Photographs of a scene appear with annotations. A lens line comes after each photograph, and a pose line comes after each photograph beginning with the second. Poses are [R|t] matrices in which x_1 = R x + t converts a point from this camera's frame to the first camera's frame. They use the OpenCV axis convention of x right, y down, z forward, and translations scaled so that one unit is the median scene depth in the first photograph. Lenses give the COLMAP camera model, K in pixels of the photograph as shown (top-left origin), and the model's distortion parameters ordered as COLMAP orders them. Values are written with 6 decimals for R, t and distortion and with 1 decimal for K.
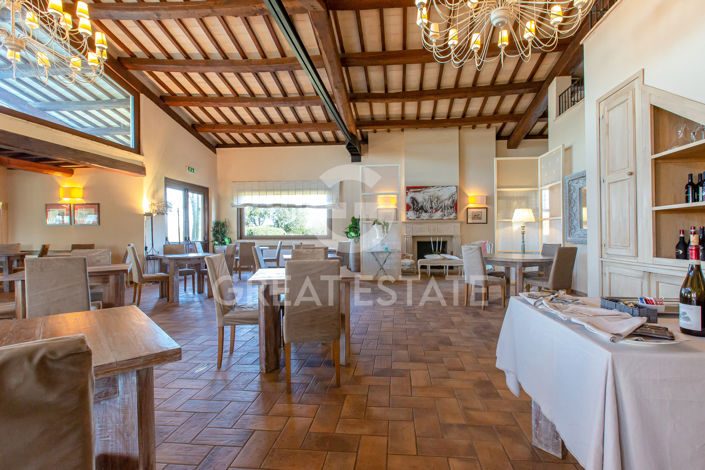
lens RADIAL K [[341.2, 0, 352.5], [0, 341.2, 235.0], [0, 0, 1]] dist [-0.000529, -0.000173]
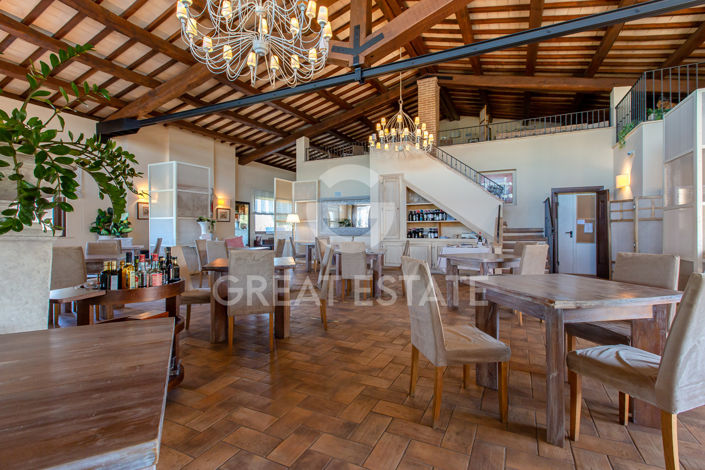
lens RADIAL K [[341.2, 0, 352.5], [0, 341.2, 235.0], [0, 0, 1]] dist [-0.000529, -0.000173]
pose [[0.300111, -0.007344, 0.953876, -0.671669], [-0.007775, 0.999918, 0.010145, -0.002164], [-0.953873, -0.010461, 0.300029, 0.197517]]
